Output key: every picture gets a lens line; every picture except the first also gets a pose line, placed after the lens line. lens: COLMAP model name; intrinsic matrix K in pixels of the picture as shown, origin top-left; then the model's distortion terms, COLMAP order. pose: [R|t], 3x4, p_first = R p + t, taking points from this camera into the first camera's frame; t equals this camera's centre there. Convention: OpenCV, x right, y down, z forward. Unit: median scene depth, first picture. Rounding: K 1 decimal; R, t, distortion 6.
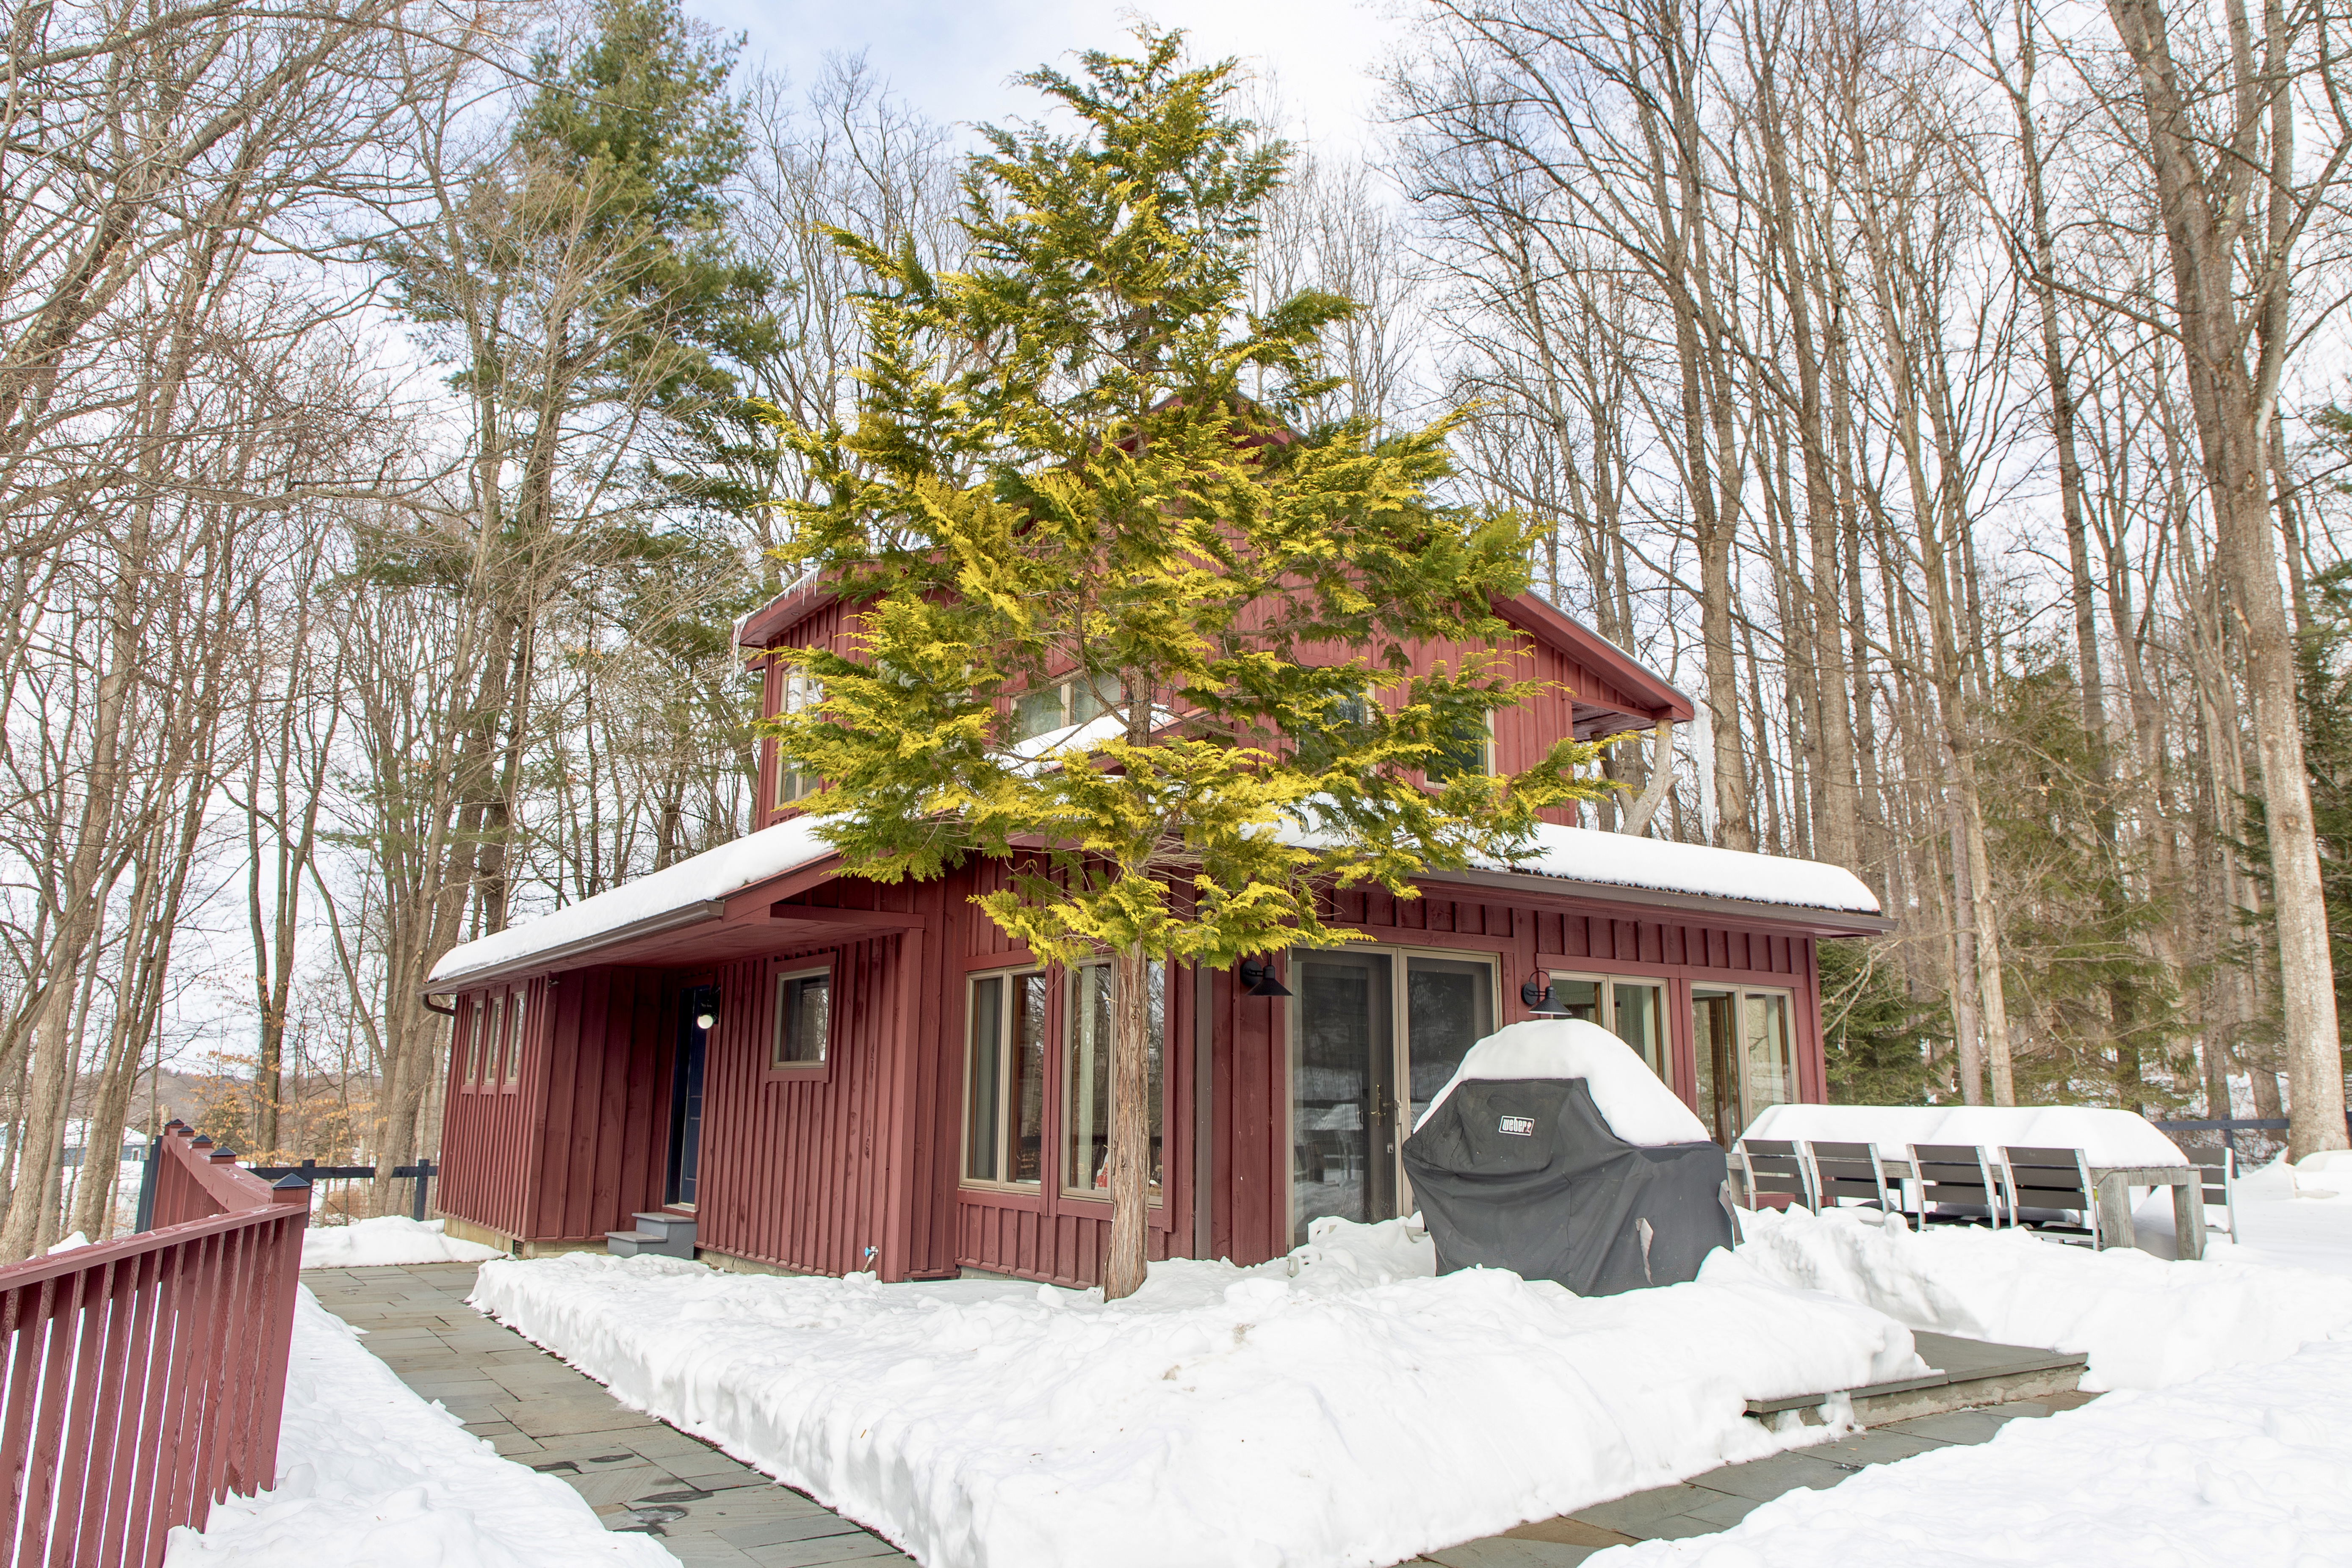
lens RADIAL K [[1656.0, 0, 1158.2], [0, 1656.0, 763.8], [0, 0, 1]] dist [-0.000449, 0.004130]
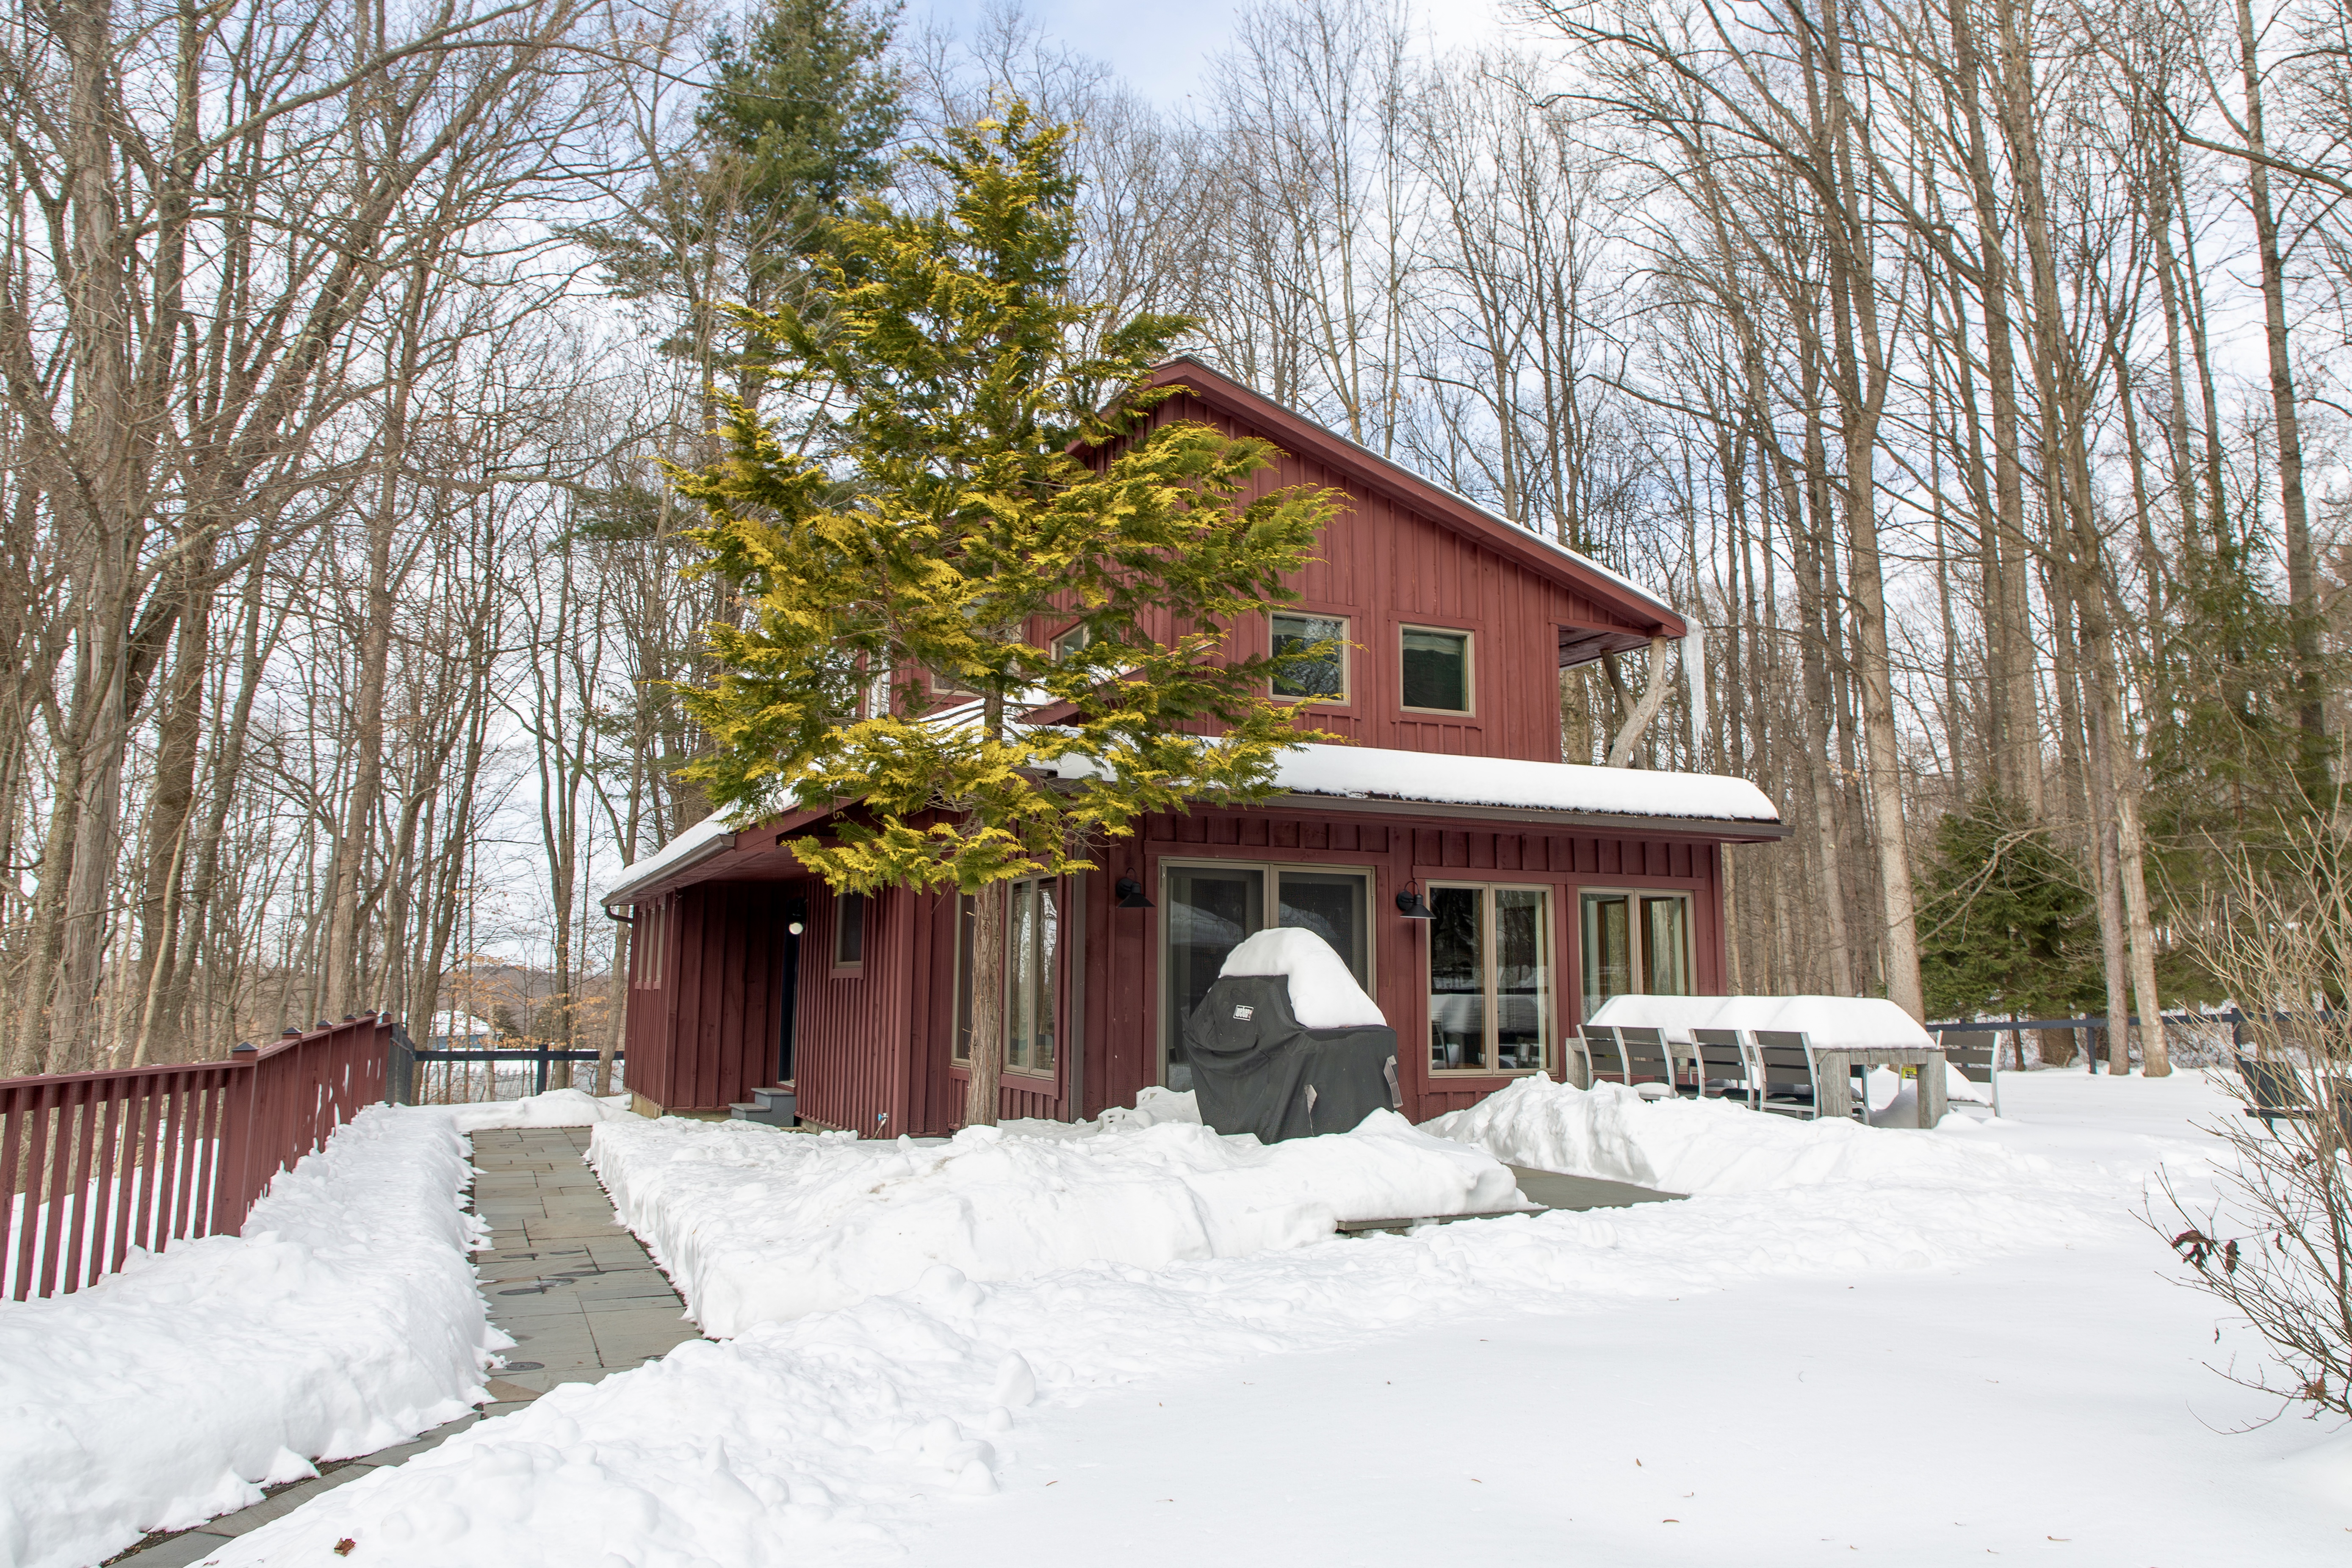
lens RADIAL K [[1652.9, 0, 1161.9], [0, 1652.9, 758.9], [0, 0, 1]] dist [0.003559, 0.005183]
pose [[0.986323, -0.026463, -0.162688, 0.231185], [0.036144, 0.997729, 0.056837, -0.028975], [0.160814, -0.061940, 0.985039, -0.144751]]
